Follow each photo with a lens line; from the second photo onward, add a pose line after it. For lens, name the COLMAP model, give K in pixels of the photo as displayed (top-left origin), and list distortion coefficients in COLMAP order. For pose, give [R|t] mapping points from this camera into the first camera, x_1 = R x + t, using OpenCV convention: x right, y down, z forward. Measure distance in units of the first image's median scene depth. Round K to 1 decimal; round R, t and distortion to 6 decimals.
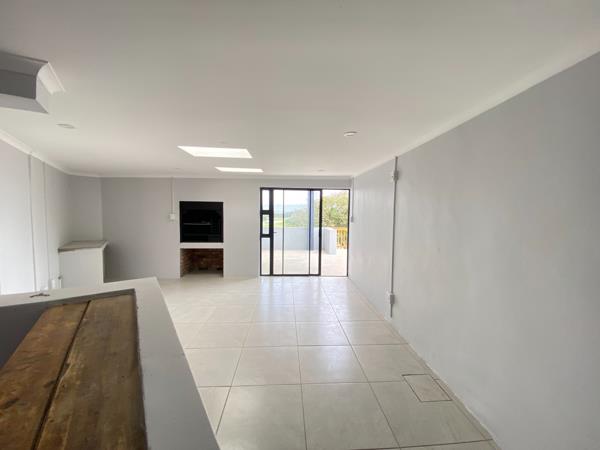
lens RADIAL K [[243.6, 0, 300.0], [0, 243.6, 225.0], [0, 0, 1]] dist [0.028215, -0.023127]
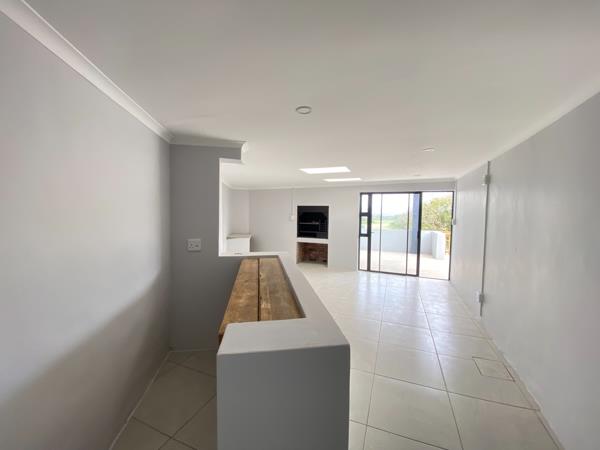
lens RADIAL K [[243.6, 0, 300.0], [0, 243.6, 225.0], [0, 0, 1]] dist [0.028215, -0.023127]
pose [[0.908179, 0.022734, -0.417965, 0.066705], [-0.026984, 0.999627, -0.004262, 0.010531], [0.417712, 0.015149, 0.908453, -0.169499]]
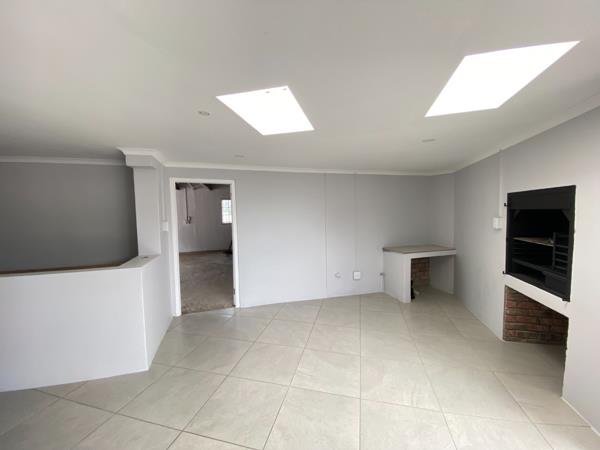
lens RADIAL K [[243.6, 0, 300.0], [0, 243.6, 225.0], [0, 0, 1]] dist [0.028215, -0.023127]
pose [[-0.306441, 0.037657, -0.951144, 0.128180], [-0.051781, 0.997078, 0.056159, -0.036046], [0.950480, 0.066461, -0.303596, 0.728410]]
